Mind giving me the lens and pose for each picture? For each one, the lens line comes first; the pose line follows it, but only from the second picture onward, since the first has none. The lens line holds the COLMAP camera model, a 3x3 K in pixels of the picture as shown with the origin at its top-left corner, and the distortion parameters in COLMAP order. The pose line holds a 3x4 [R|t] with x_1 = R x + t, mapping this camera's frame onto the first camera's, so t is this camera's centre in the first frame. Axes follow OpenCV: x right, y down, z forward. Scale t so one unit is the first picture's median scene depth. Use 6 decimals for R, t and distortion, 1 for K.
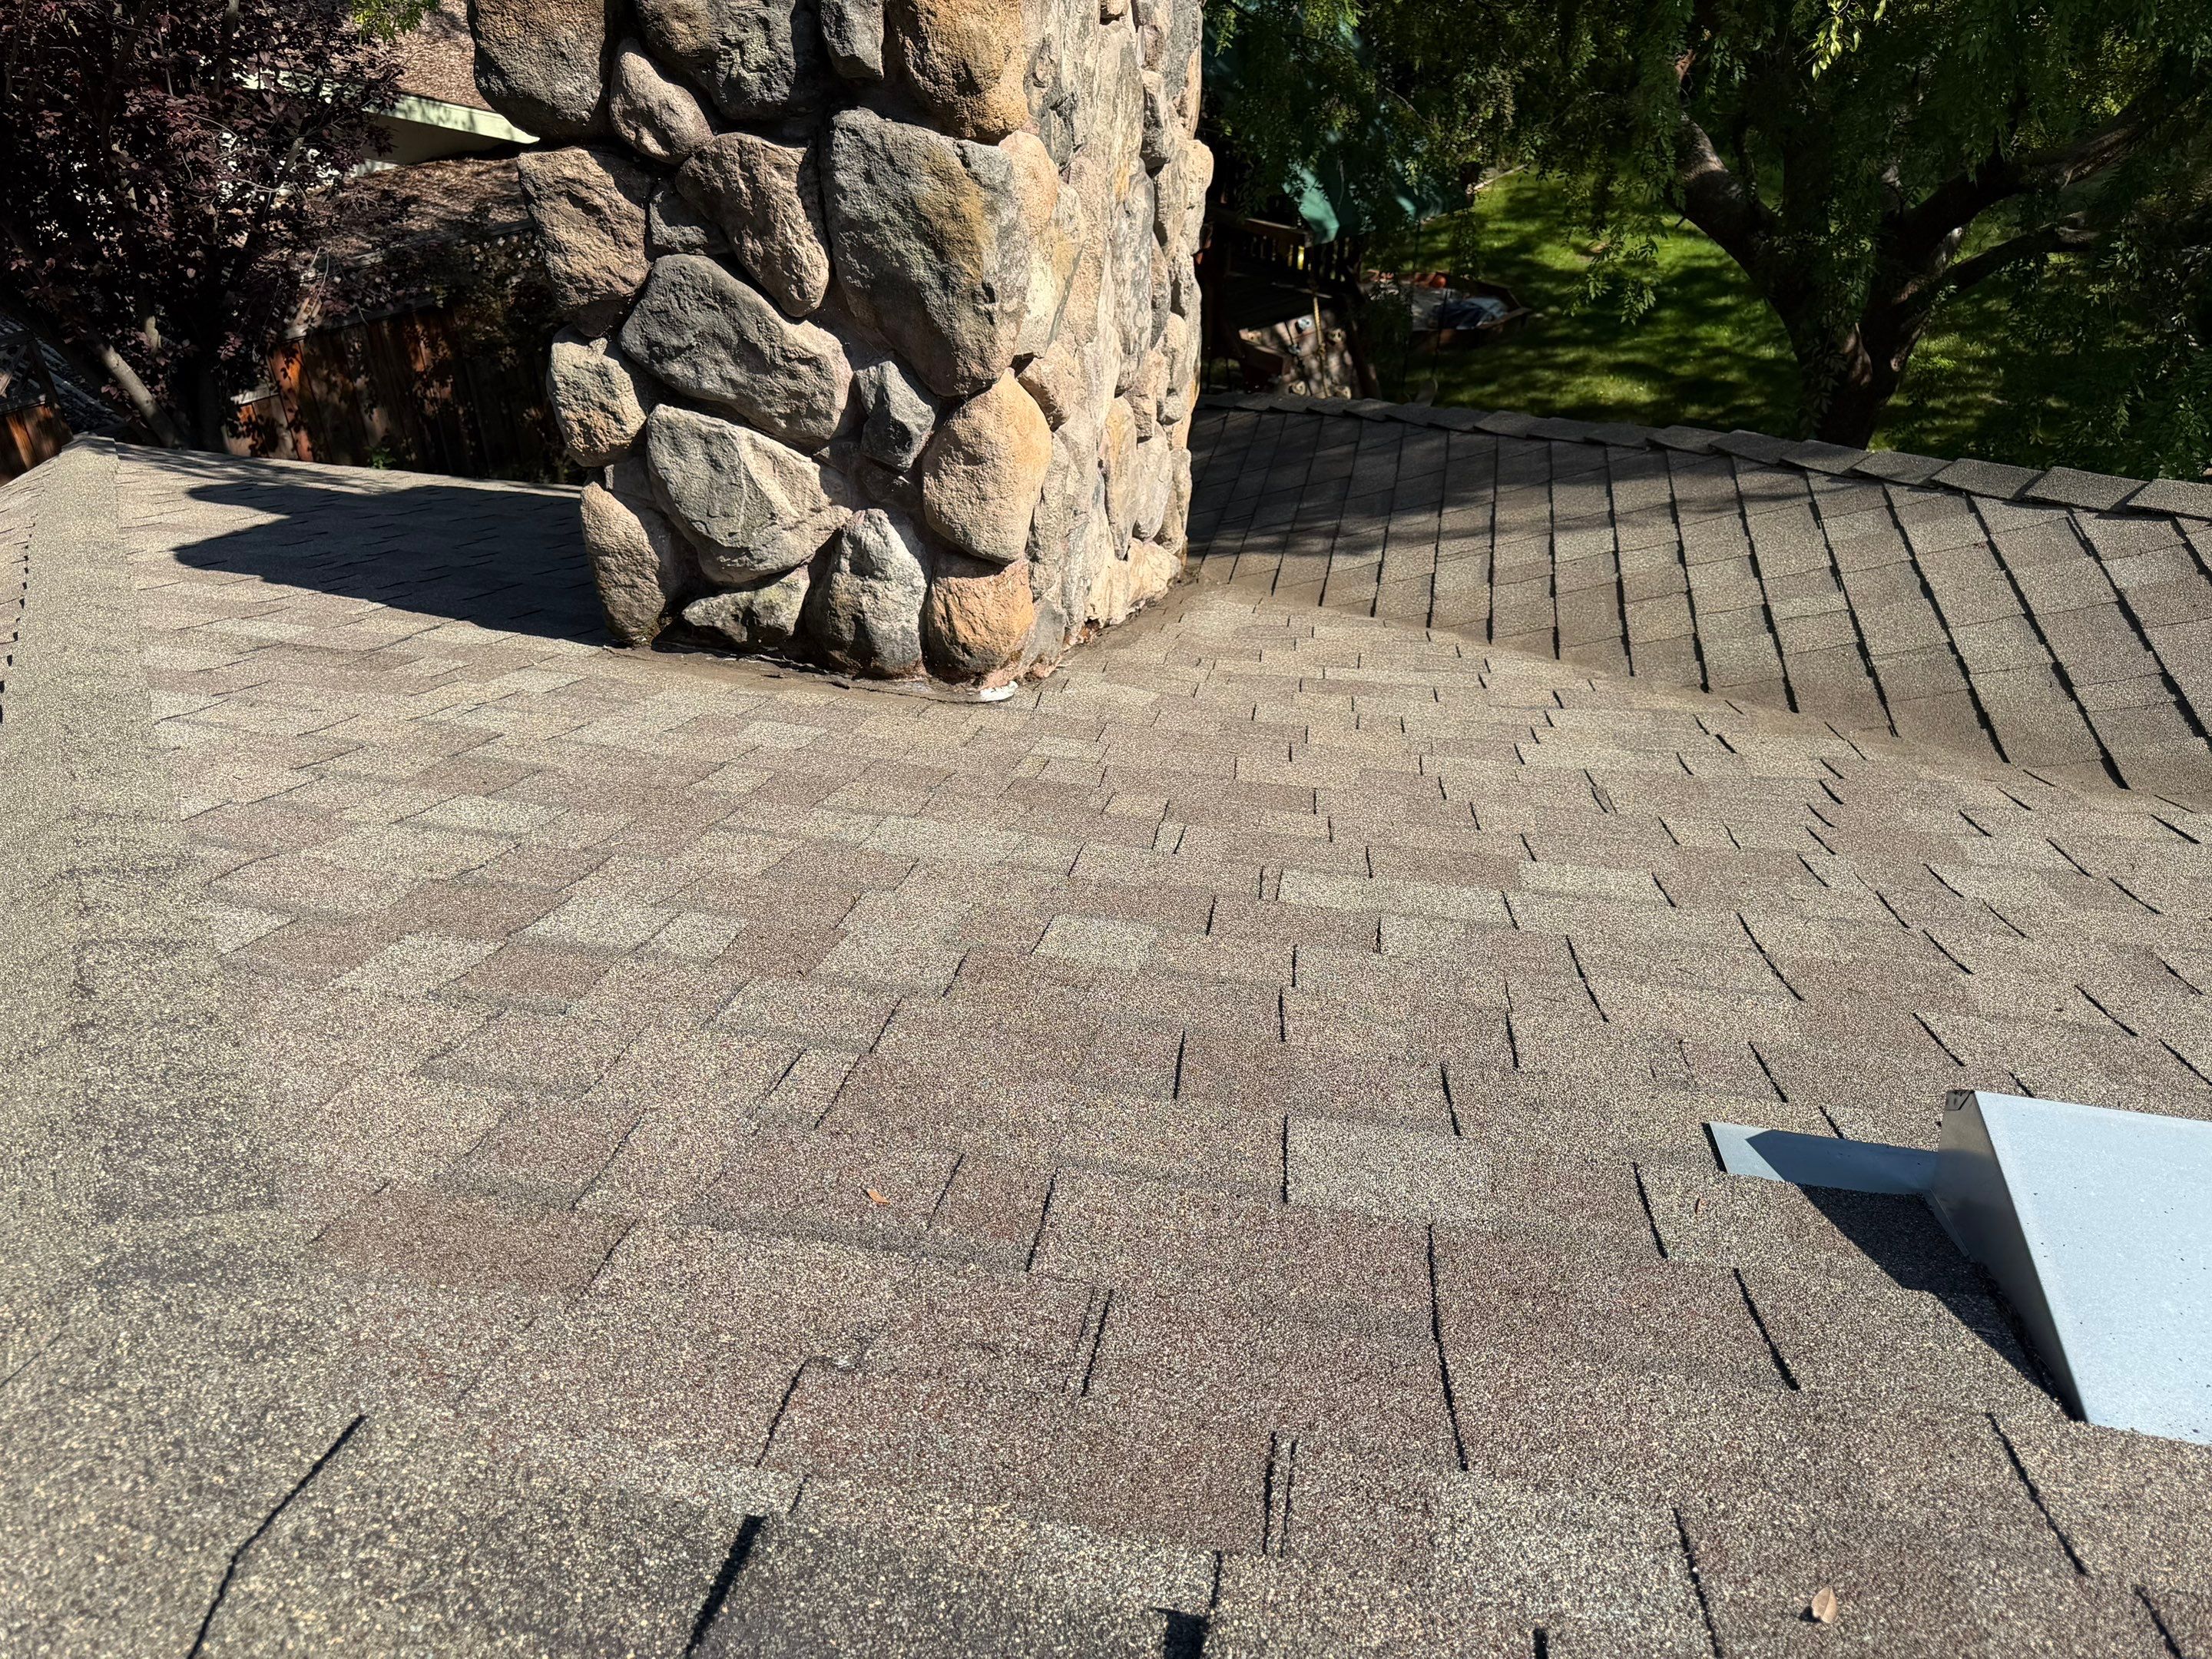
lens RADIAL K [[1597.9, 0, 1102.6], [0, 1597.9, 834.4], [0, 0, 1]] dist [0.017804, -0.024127]
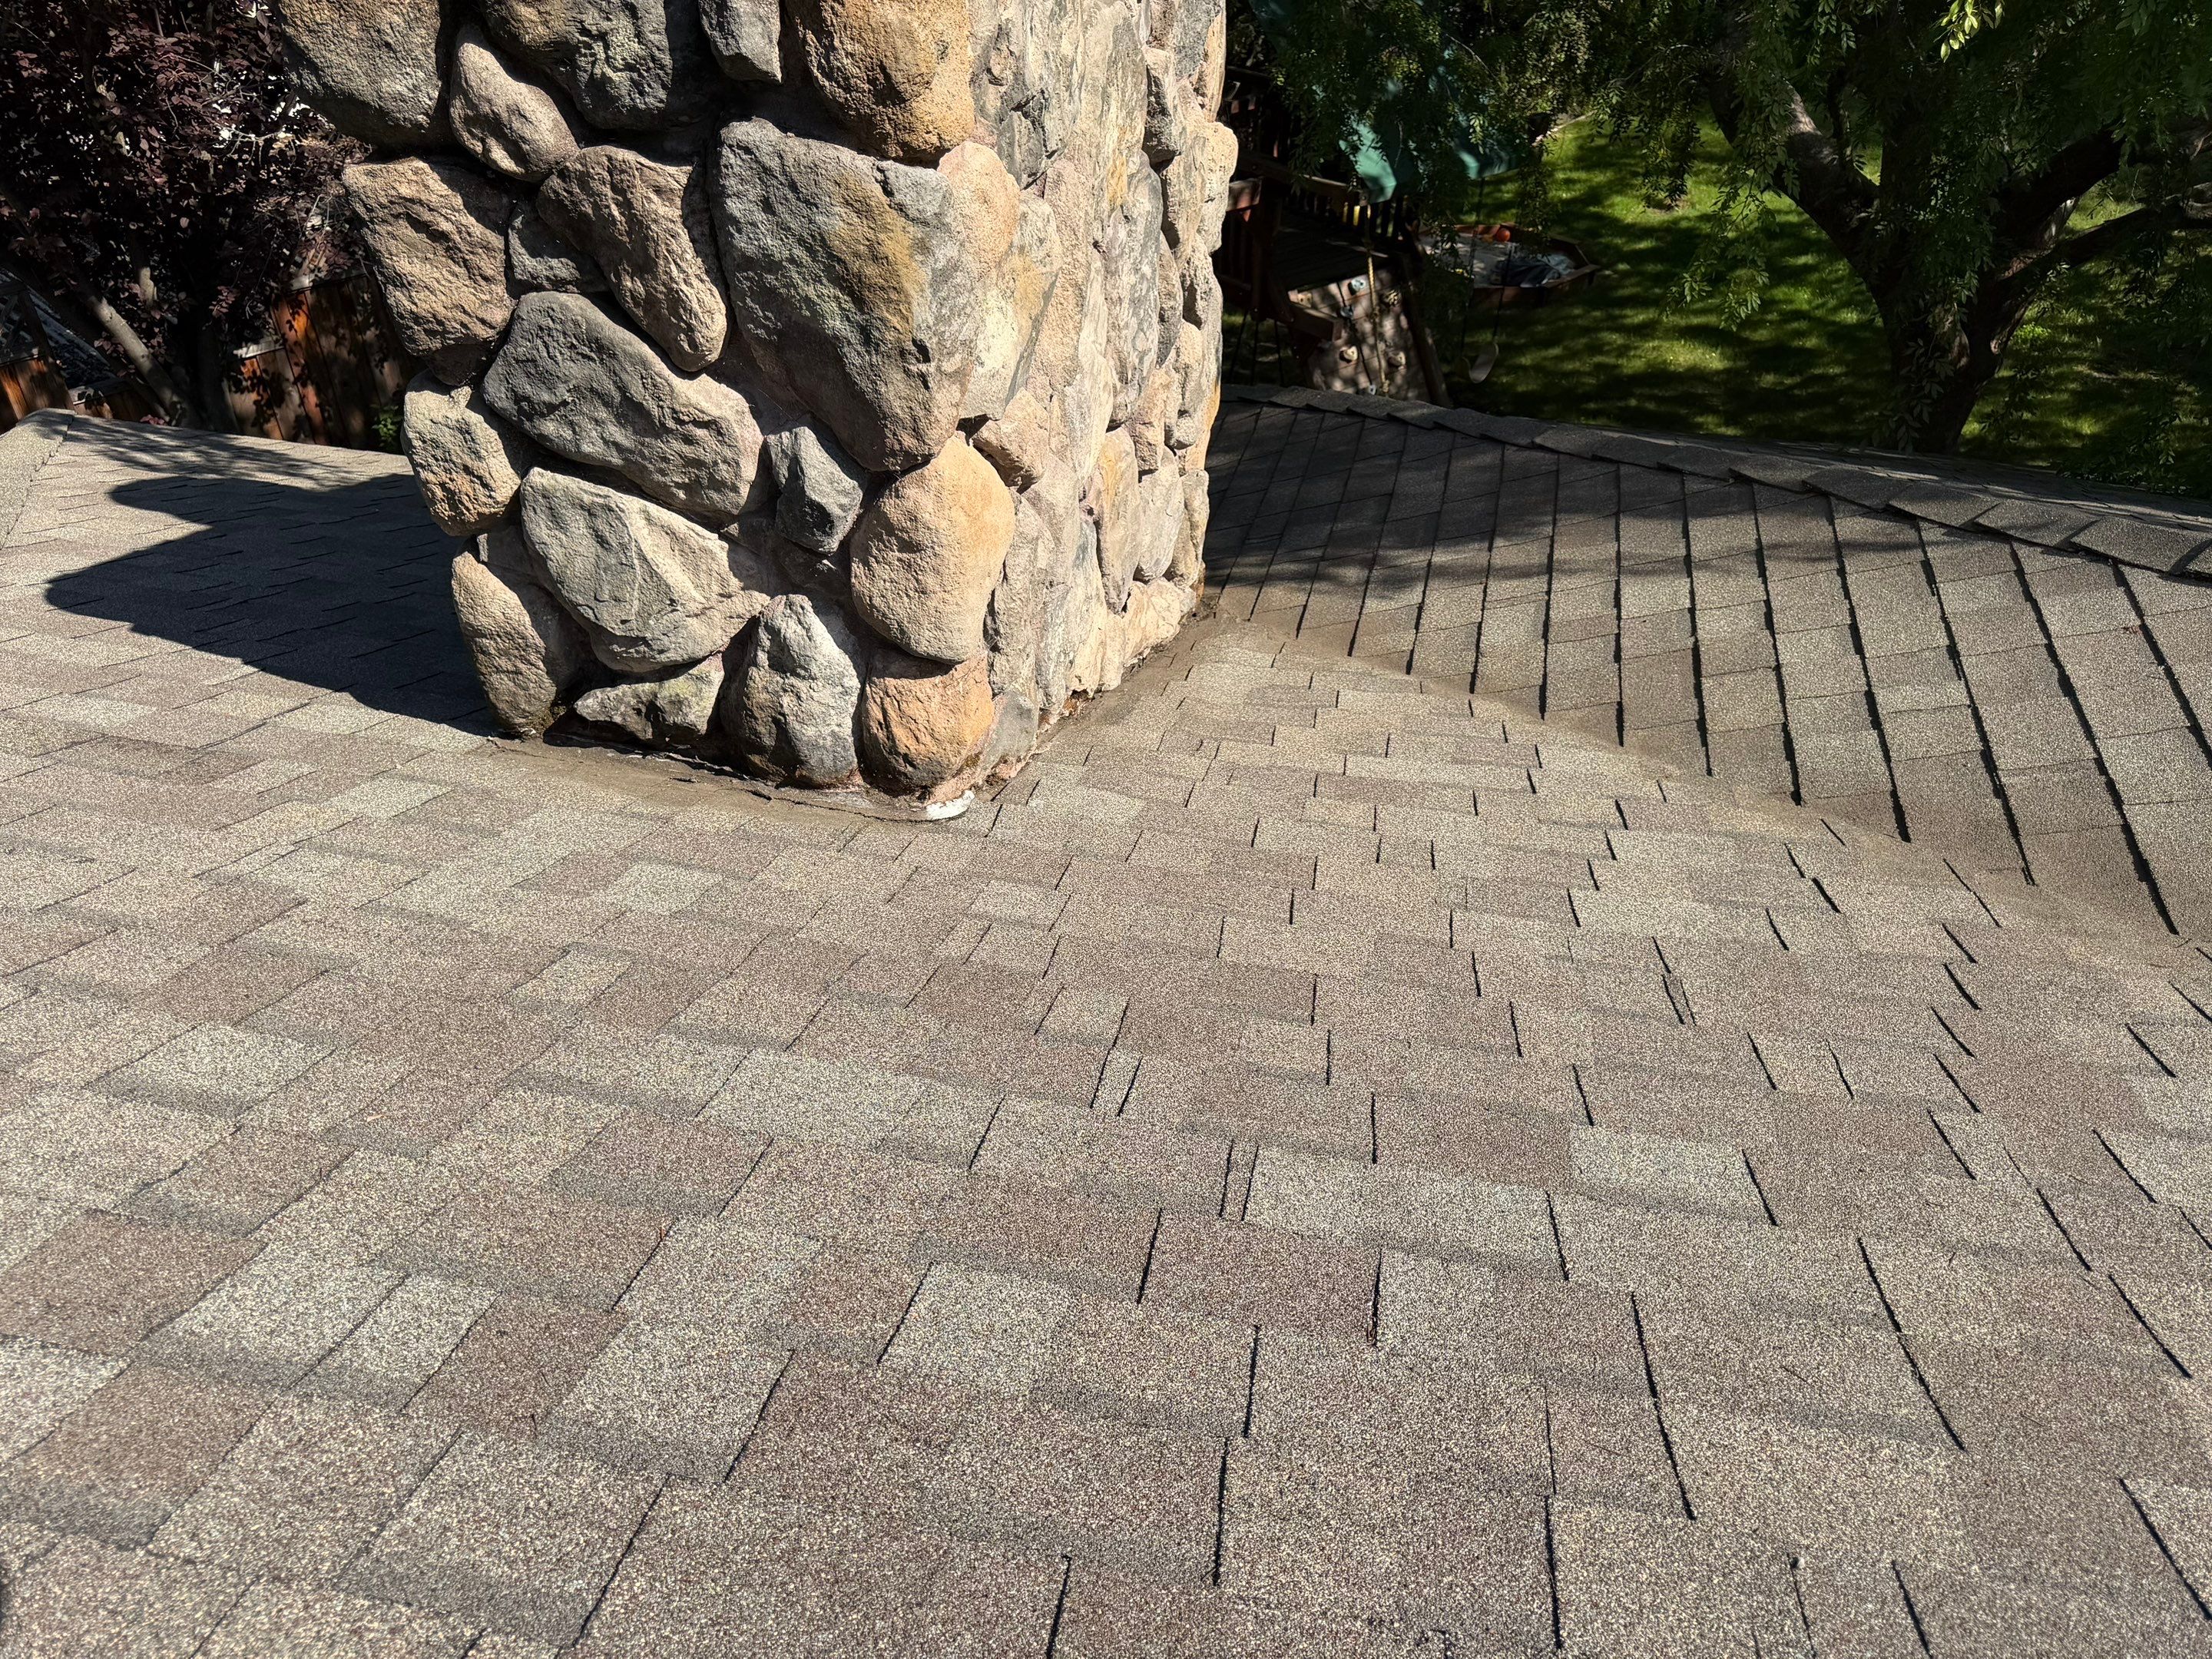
lens RADIAL K [[1591.2, 0, 1106.0], [0, 1591.2, 829.5], [0, 0, 1]] dist [0.007308, -0.009491]
pose [[0.999359, 0.022940, -0.027486, 0.037351], [-0.021924, 0.999085, 0.036727, -0.101411], [0.028303, -0.036101, 0.998947, 0.155744]]
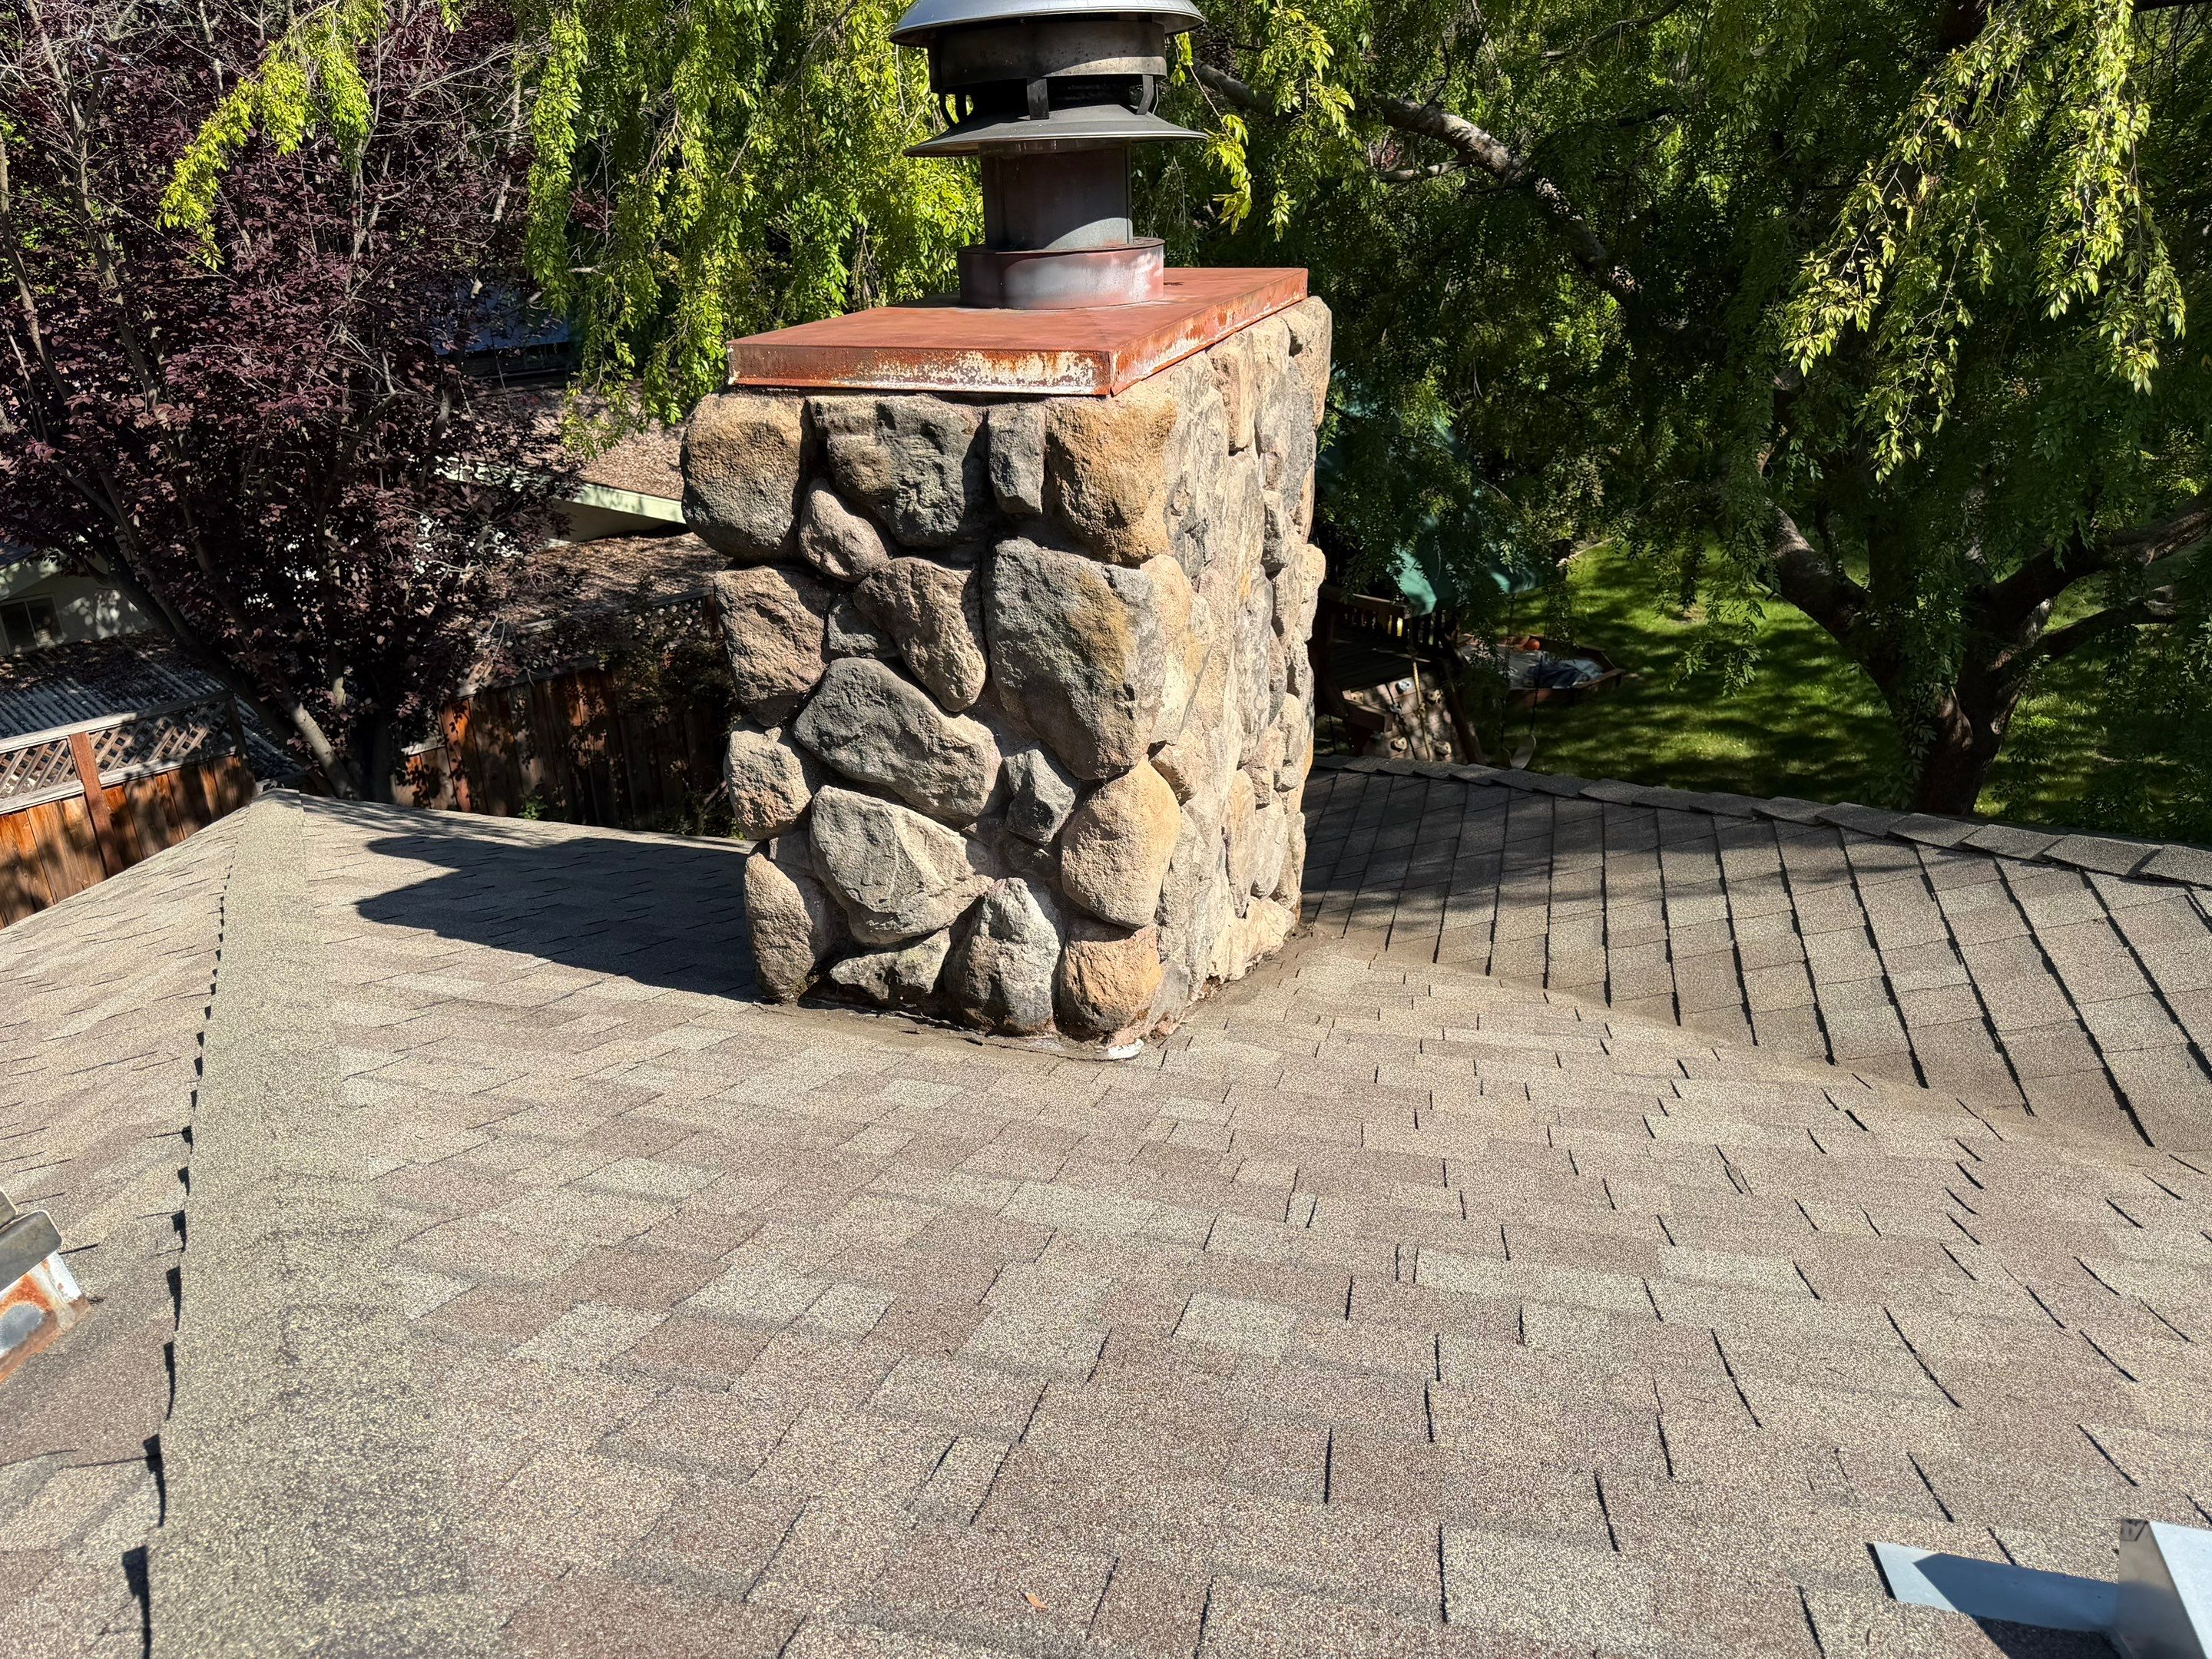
lens RADIAL K [[1597.9, 0, 1110.9], [0, 1597.9, 833.6], [0, 0, 1]] dist [0.013350, -0.014867]
pose [[0.998180, 0.008400, -0.059713, -0.013797], [-0.020614, 0.978124, -0.206998, -0.013881], [0.056668, 0.207853, 0.976517, -0.031779]]
